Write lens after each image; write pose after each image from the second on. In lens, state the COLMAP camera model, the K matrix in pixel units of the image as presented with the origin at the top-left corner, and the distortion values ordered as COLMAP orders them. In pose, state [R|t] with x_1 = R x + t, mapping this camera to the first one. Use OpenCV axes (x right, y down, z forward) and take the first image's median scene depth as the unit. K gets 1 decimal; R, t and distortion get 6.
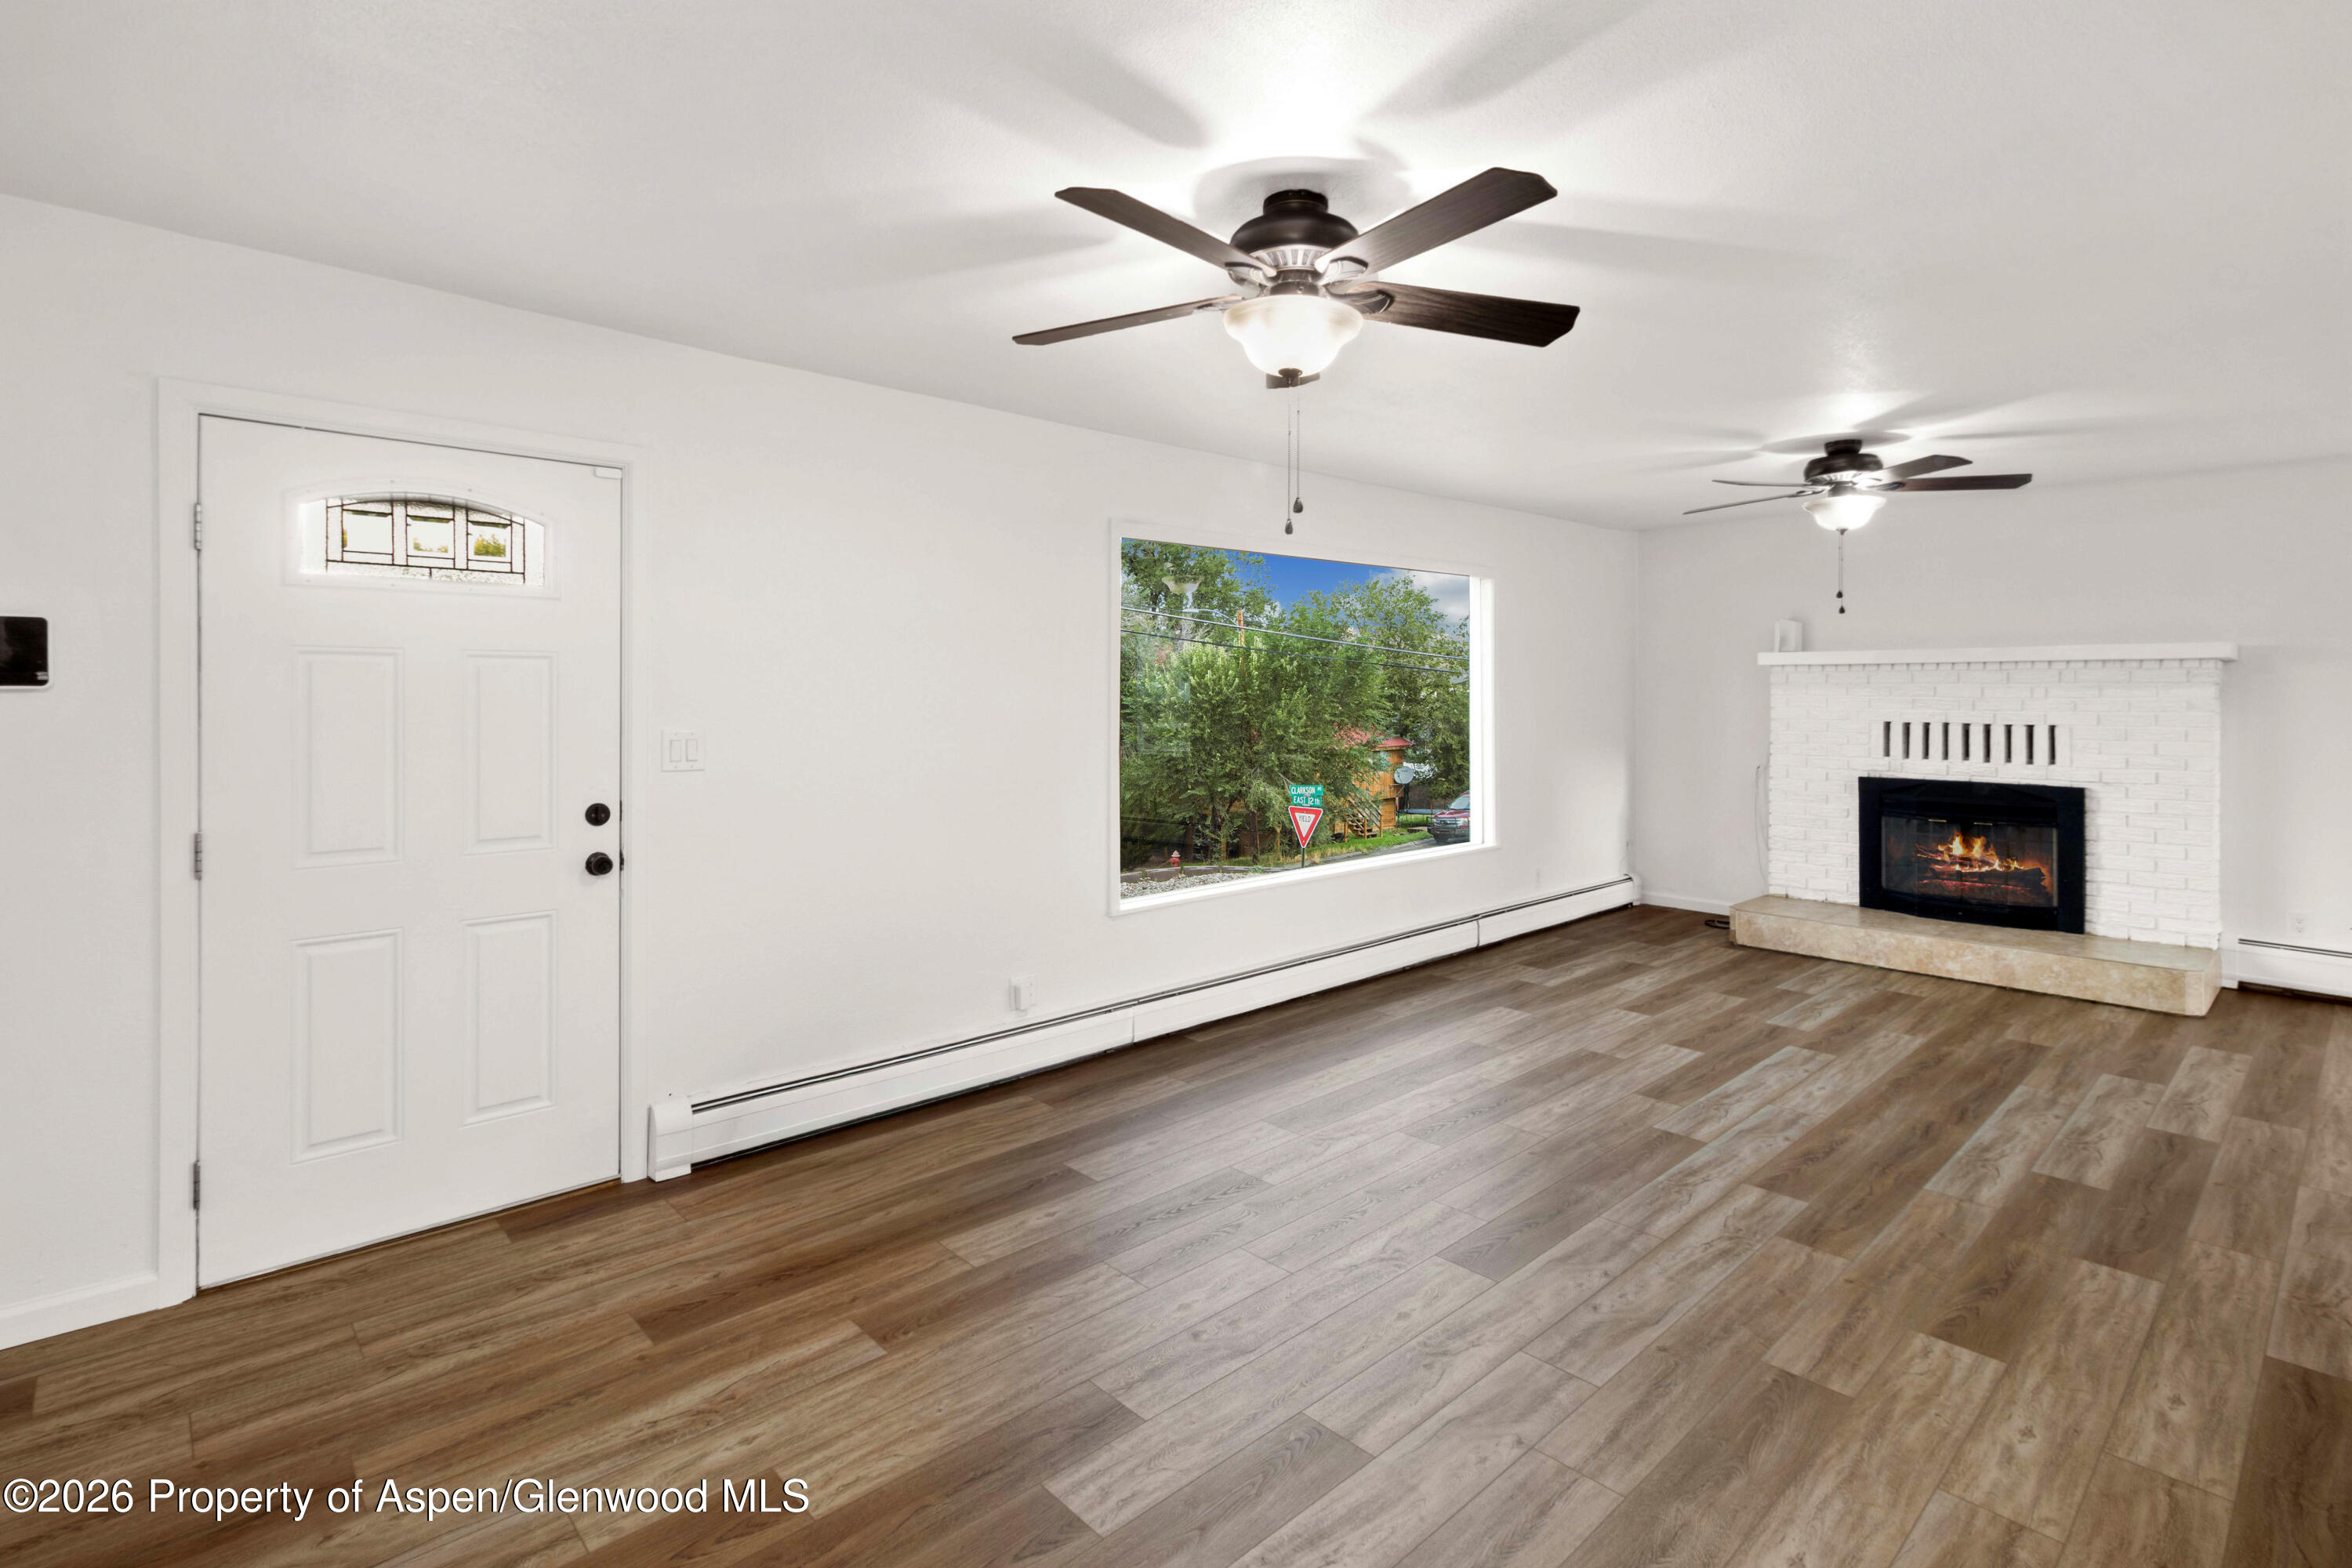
lens RADIAL K [[1121.9, 0, 1167.1], [0, 1121.9, 699.9], [0, 0, 1]] dist [0.001748, 0.001307]
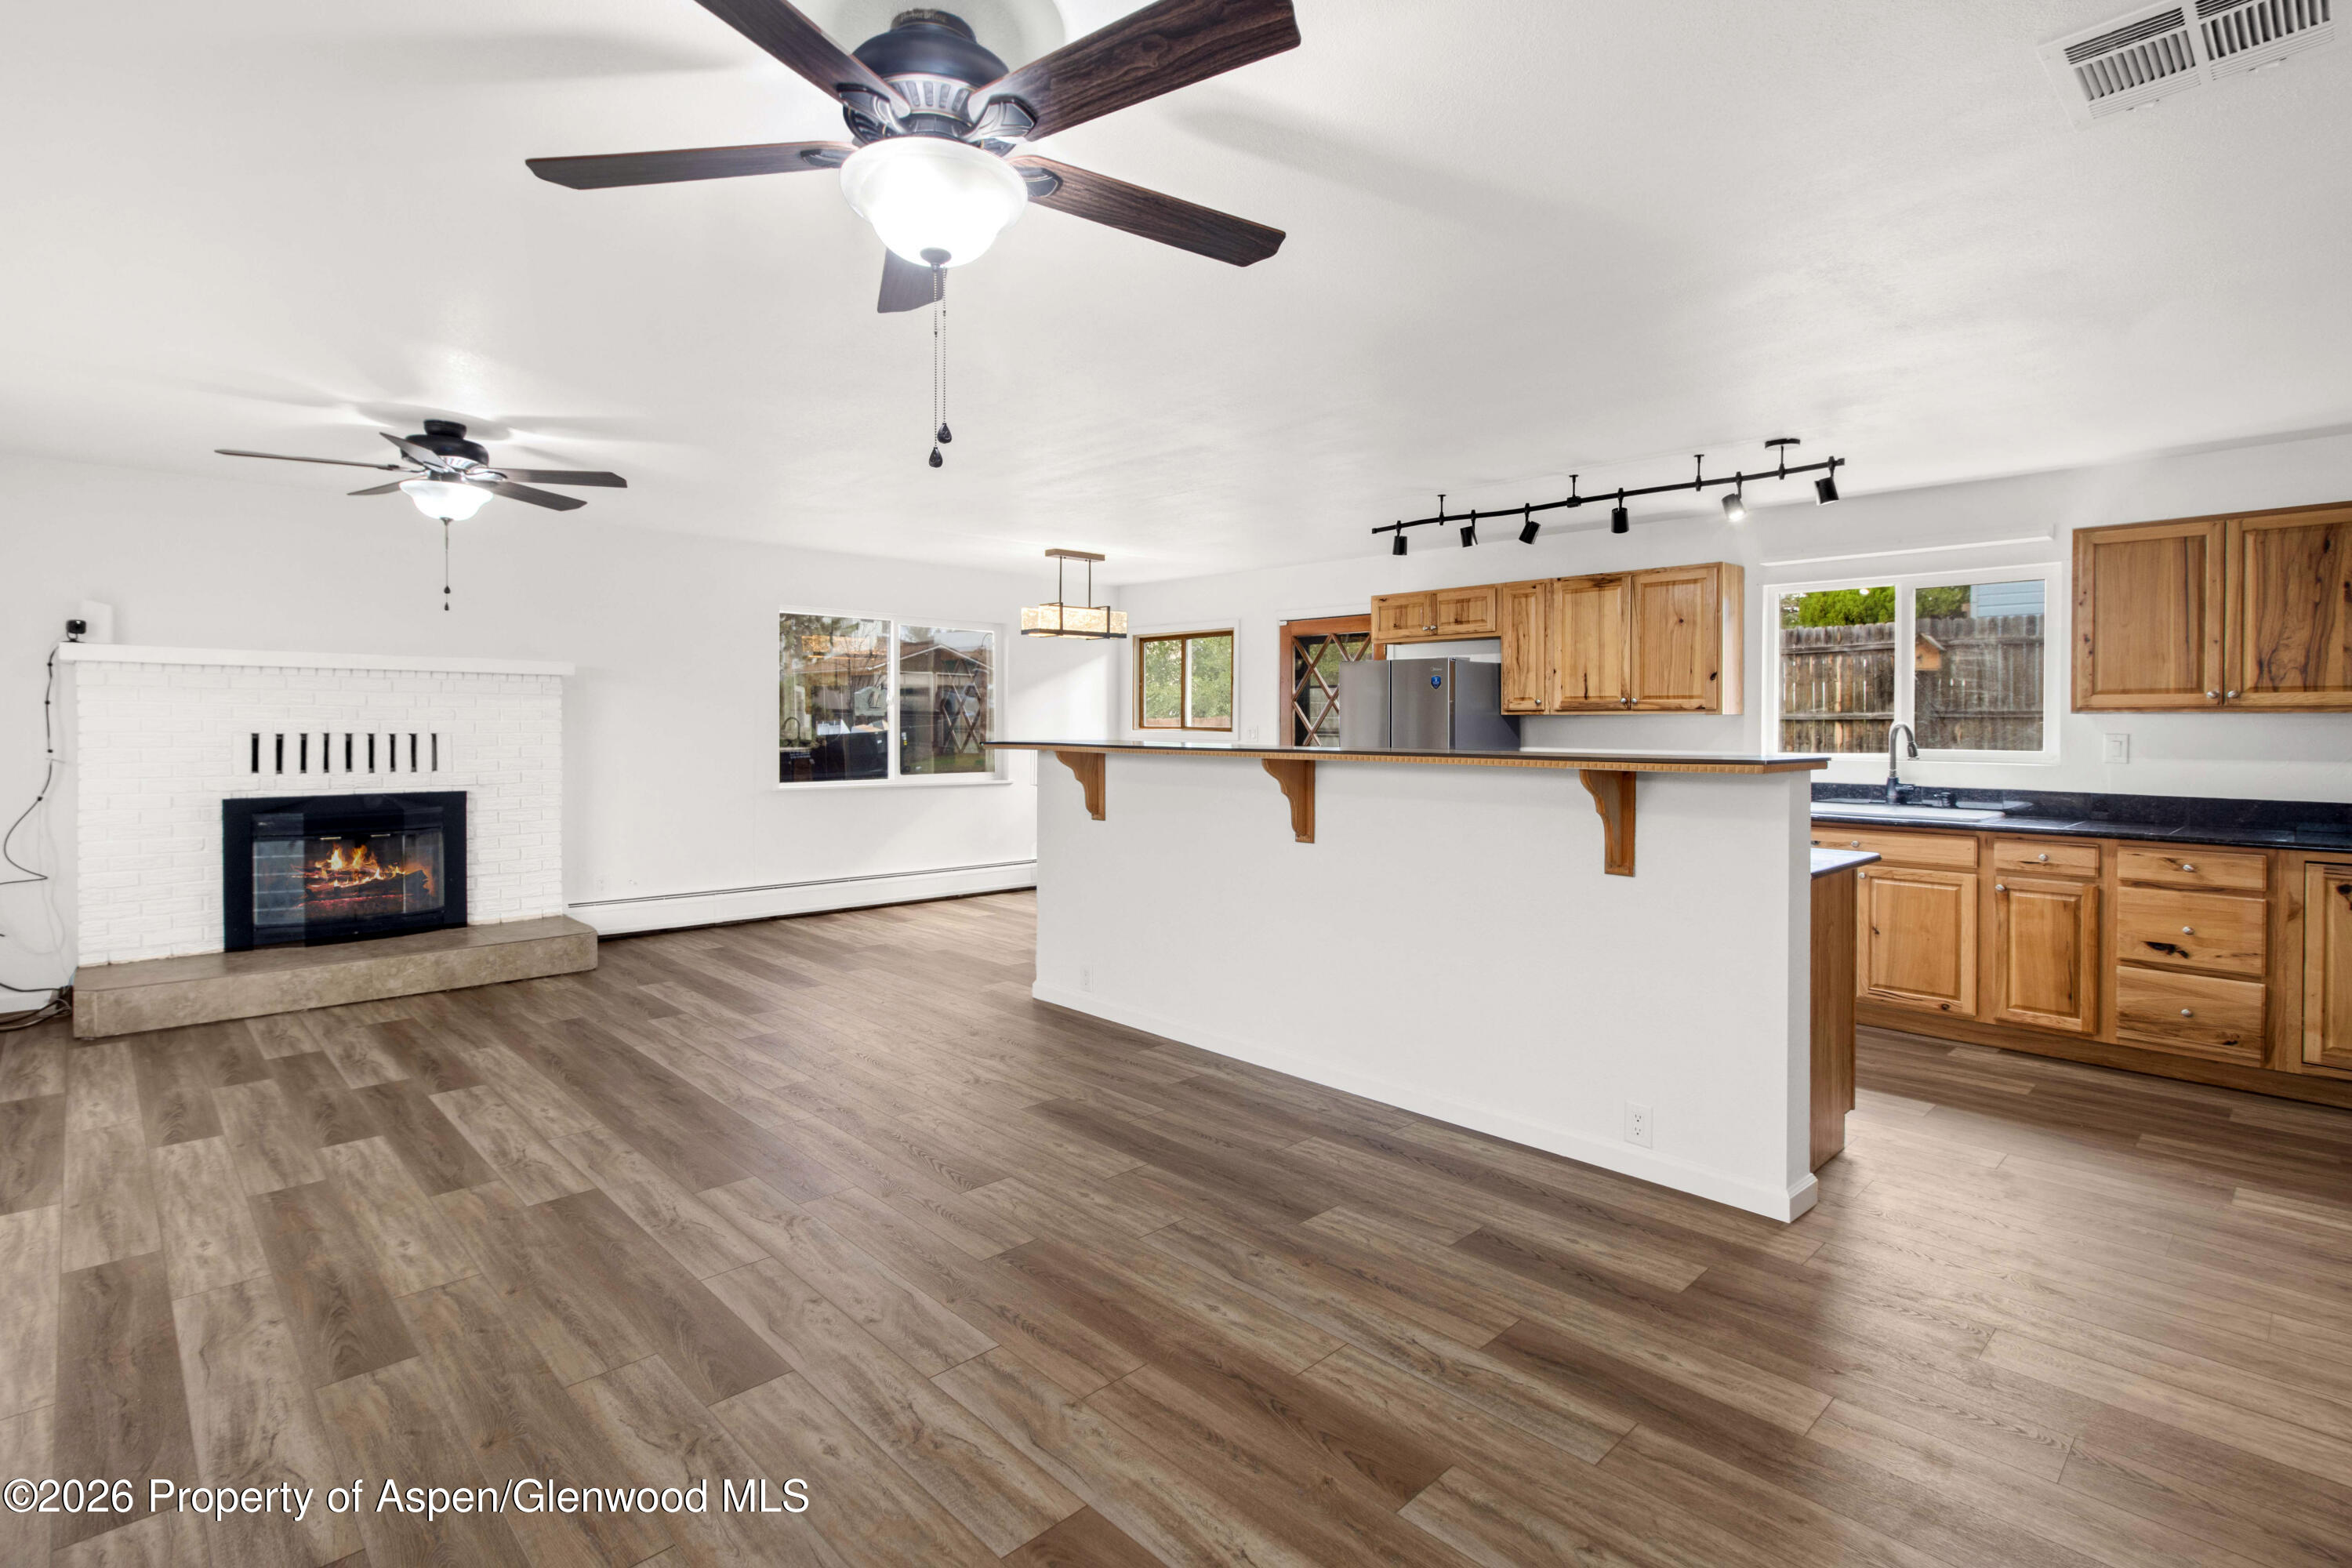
lens RADIAL K [[1121.9, 0, 1165.9], [0, 1121.9, 726.4], [0, 0, 1]] dist [0.001748, 0.001307]
pose [[-0.020622, -0.005161, 0.999774, -0.331257], [-0.000548, 0.999987, 0.005151, 0.012894], [-0.999787, -0.000441, -0.020624, 0.429634]]
